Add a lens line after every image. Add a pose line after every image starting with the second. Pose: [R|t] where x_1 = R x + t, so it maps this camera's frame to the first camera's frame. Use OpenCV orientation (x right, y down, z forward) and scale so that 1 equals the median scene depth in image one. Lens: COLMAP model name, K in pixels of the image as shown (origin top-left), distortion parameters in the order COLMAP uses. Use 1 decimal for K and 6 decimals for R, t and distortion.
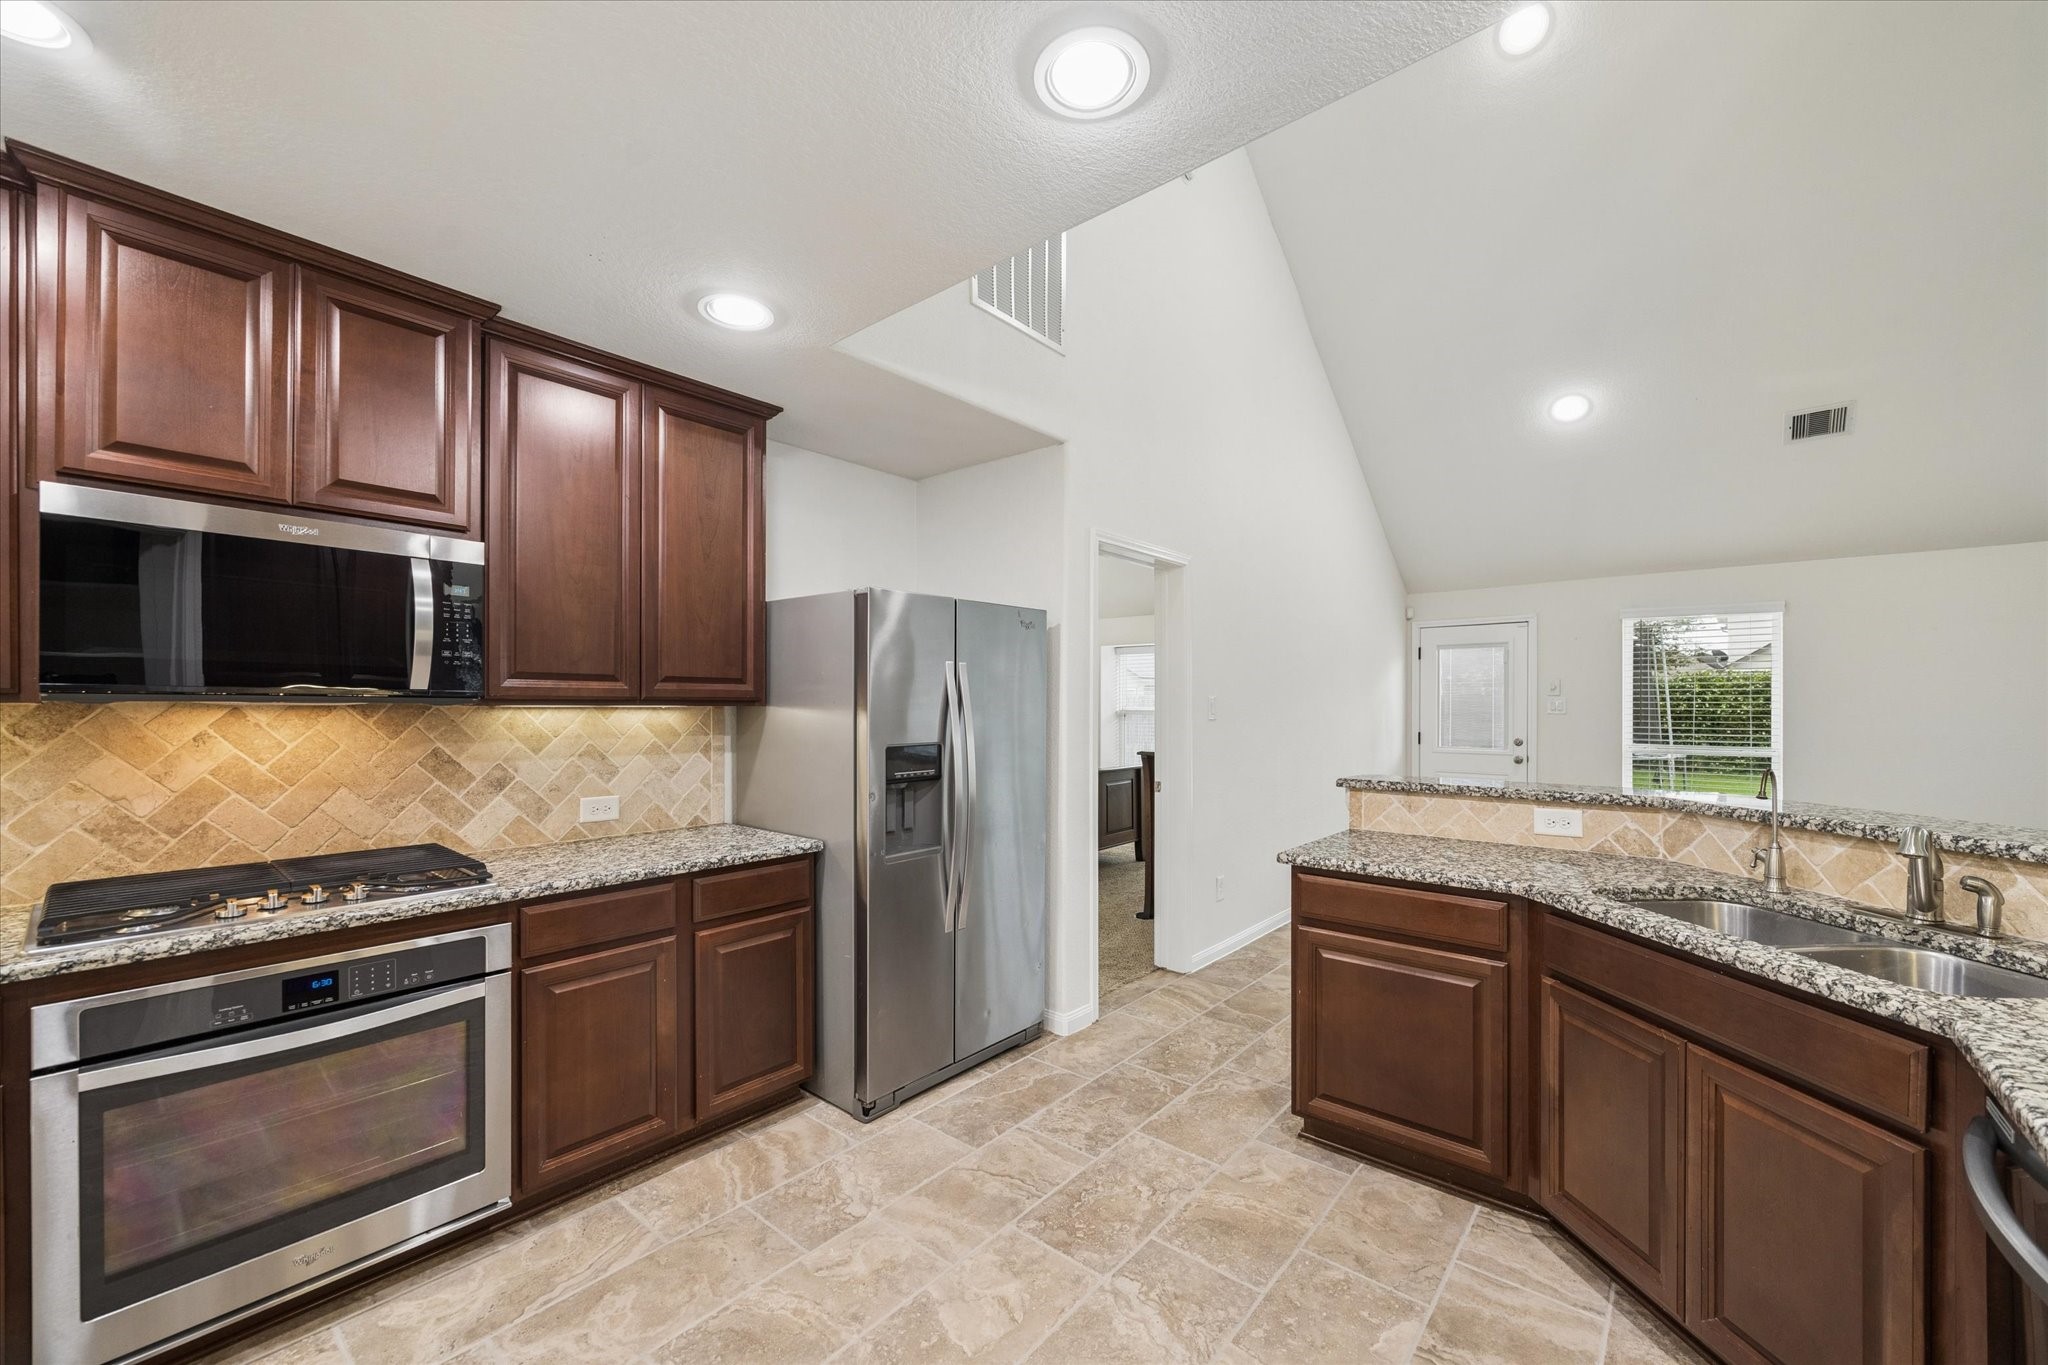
lens RADIAL K [[796.4, 0, 1018.1], [0, 796.4, 708.8], [0, 0, 1]] dist [-0.001803, 0.000087]
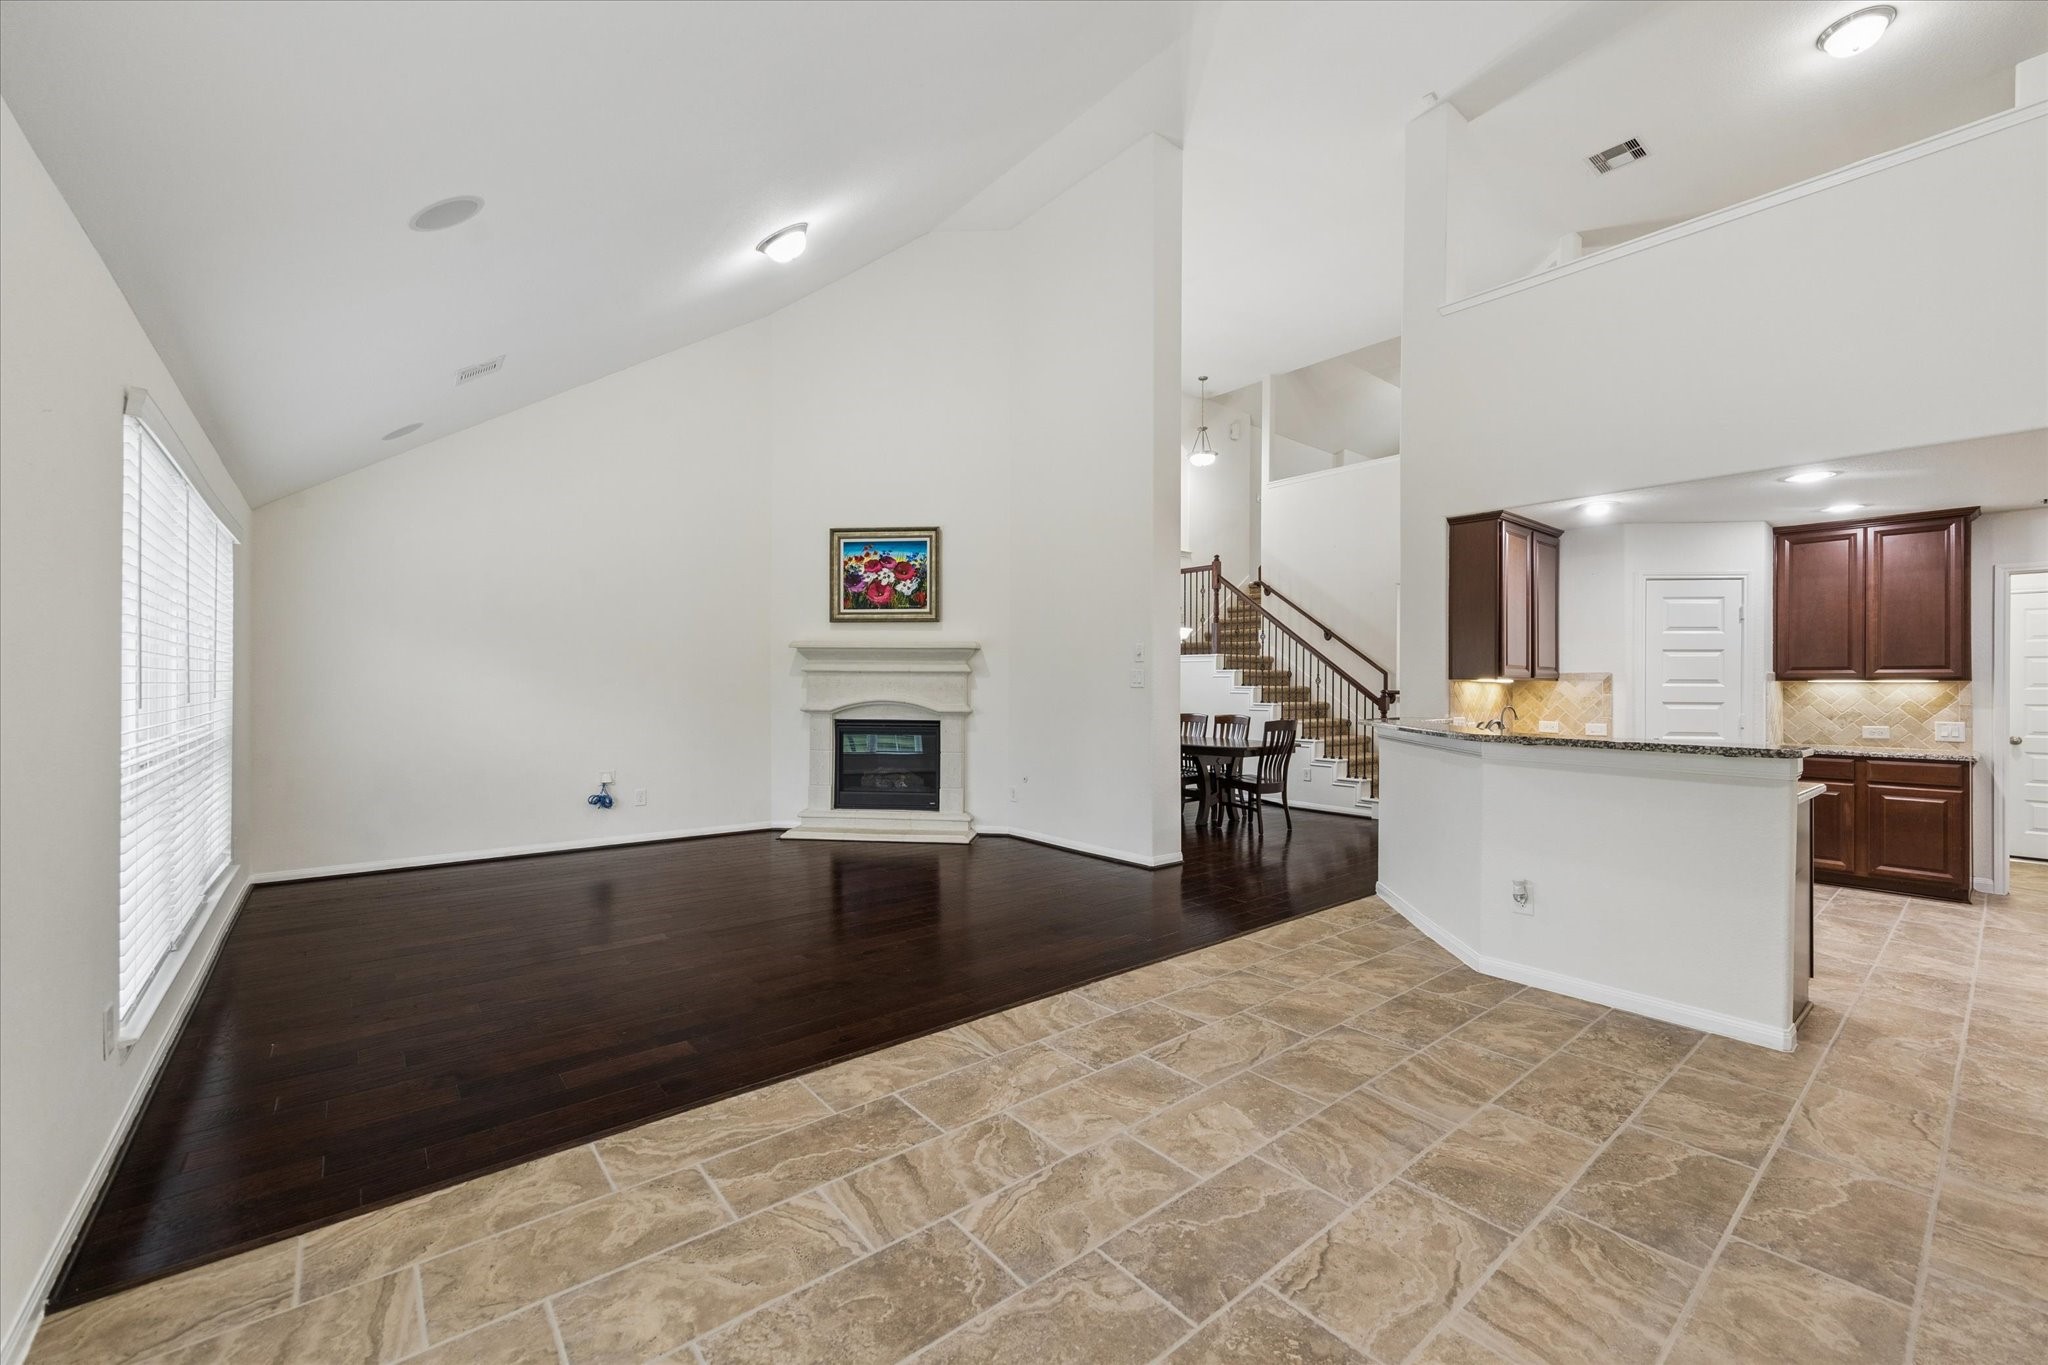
lens RADIAL K [[817.3, 0, 1029.6], [0, 817.3, 679.6], [0, 0, 1]] dist [0.004284, -0.000590]
pose [[-0.985608, -0.004407, 0.168992, 1.515211], [-0.005256, 0.999976, -0.004576, 0.016881], [-0.168968, -0.005399, -0.985607, 2.768252]]
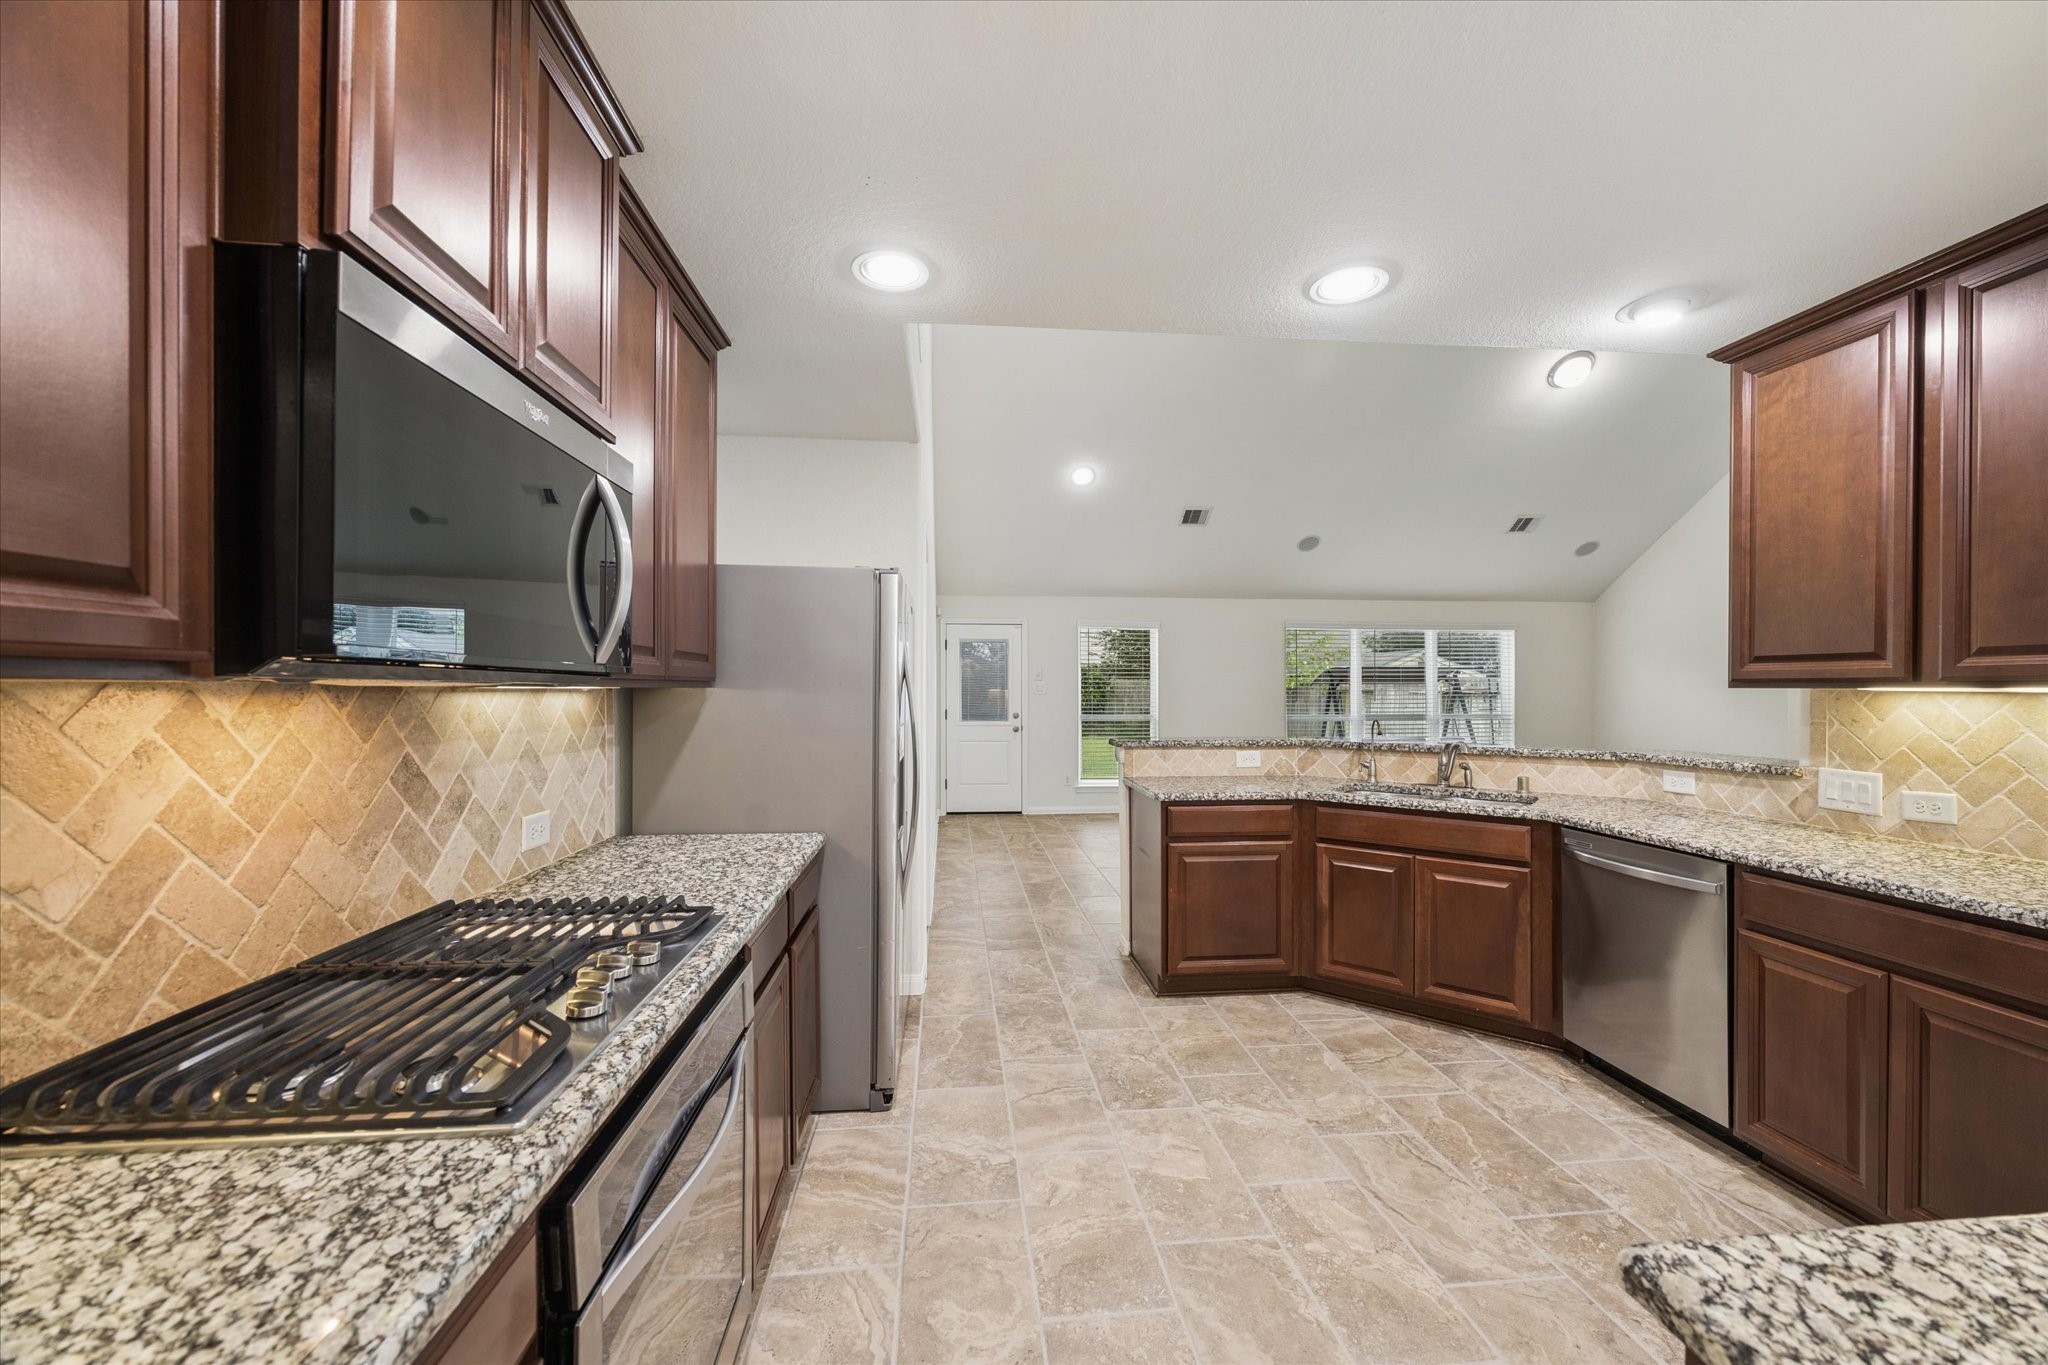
lens RADIAL K [[796.4, 0, 1020.8], [0, 796.4, 690.8], [0, 0, 1]] dist [-0.001803, 0.000087]
pose [[0.695351, -0.002939, 0.718664, -0.881806], [0.003196, 0.999994, 0.000998, -0.000122], [-0.718663, 0.001603, 0.695357, 0.218919]]
